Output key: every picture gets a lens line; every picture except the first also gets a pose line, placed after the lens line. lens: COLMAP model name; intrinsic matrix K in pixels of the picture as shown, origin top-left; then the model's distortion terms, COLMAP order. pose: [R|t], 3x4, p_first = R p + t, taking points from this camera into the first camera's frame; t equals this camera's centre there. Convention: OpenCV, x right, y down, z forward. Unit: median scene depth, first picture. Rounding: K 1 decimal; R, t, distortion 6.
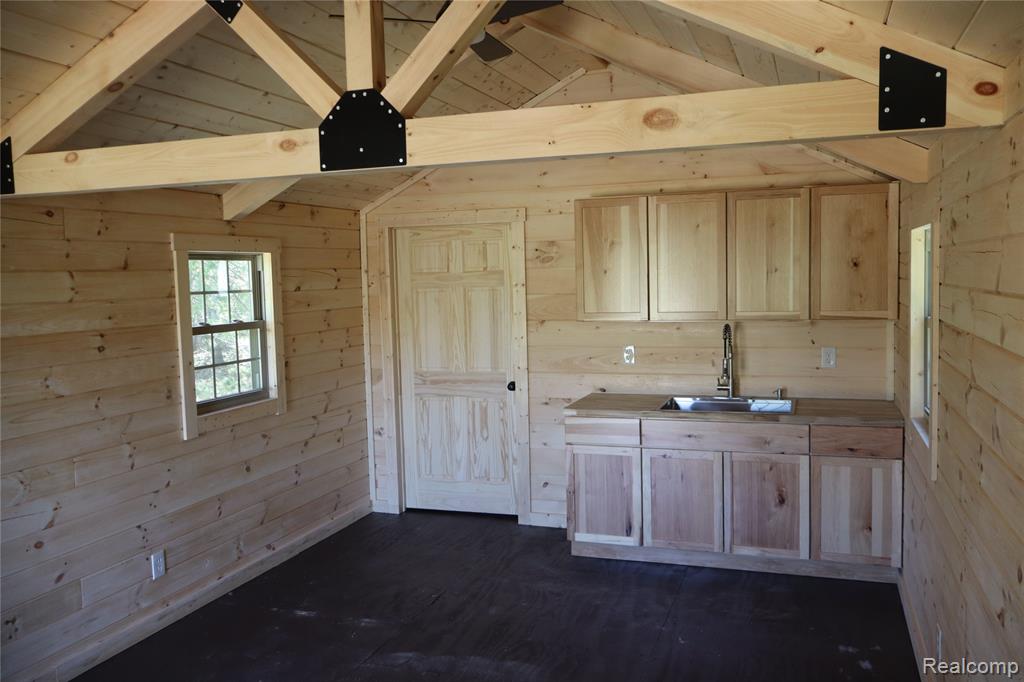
lens RADIAL K [[854.3, 0, 511.0], [0, 854.3, 342.4], [0, 0, 1]] dist [-0.012419, 0.015183]
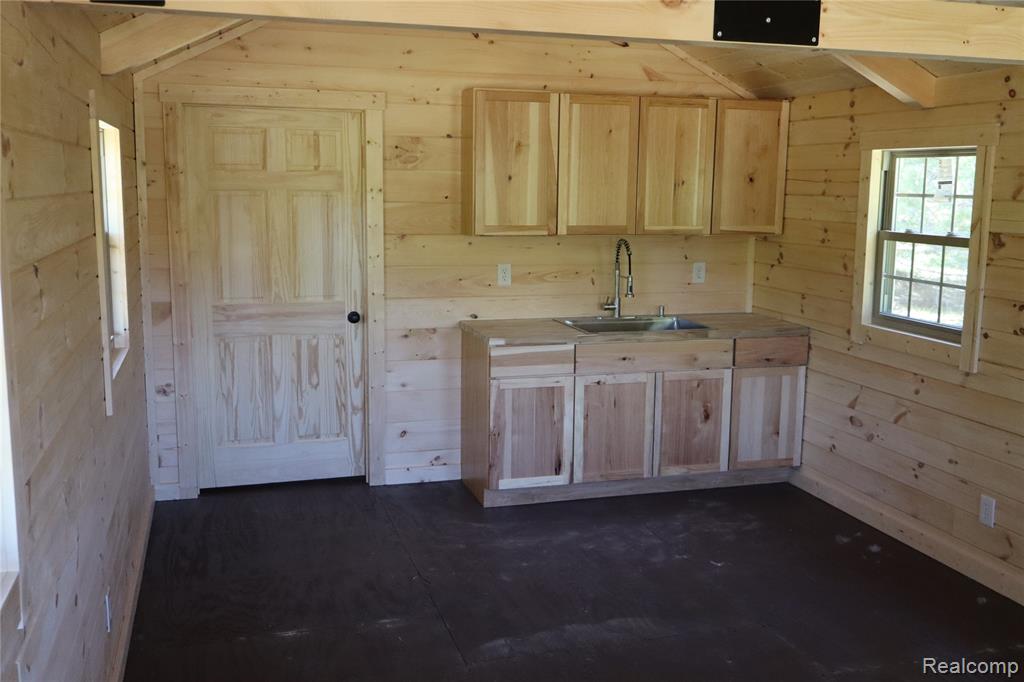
lens RADIAL K [[1004.4, 0, 510.0], [0, 1004.4, 342.4], [0, 0, 1]] dist [0.008631, 0.000000]
pose [[0.803354, -0.059174, 0.592554, -0.551769], [0.015317, 0.996775, 0.078774, 0.003351], [-0.595304, -0.054207, 0.801670, 0.196913]]
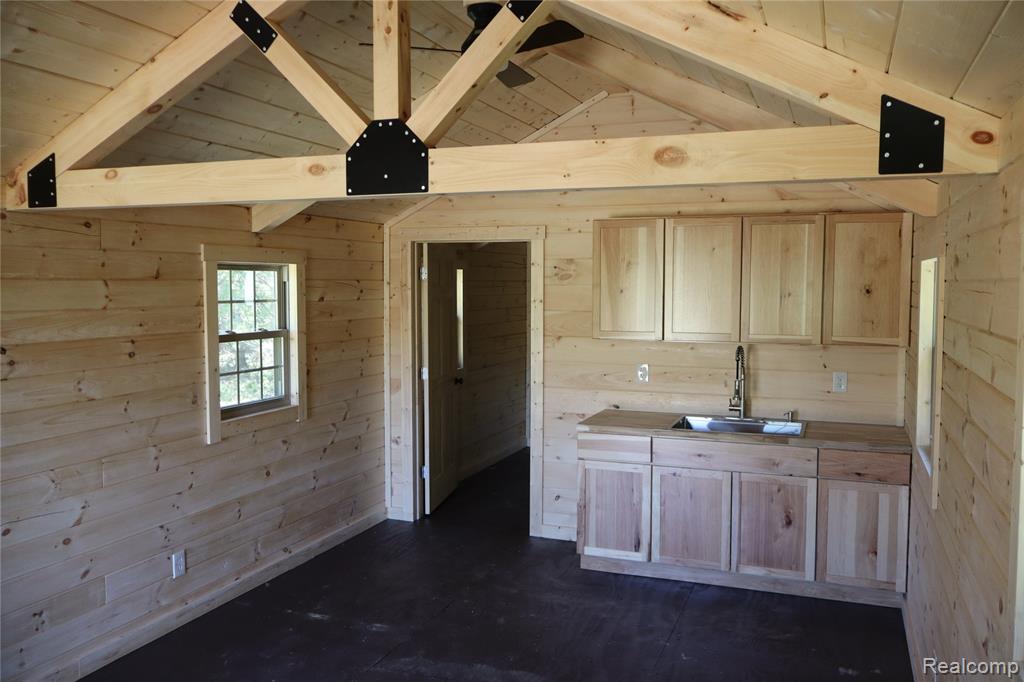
lens RADIAL K [[854.3, 0, 510.8], [0, 854.3, 342.5], [0, 0, 1]] dist [-0.012419, 0.015183]
pose [[0.999293, 0.028386, -0.024666, 0.005662], [-0.028619, 0.999549, -0.009129, -0.009153], [0.024396, 0.009829, 0.999654, -0.024441]]
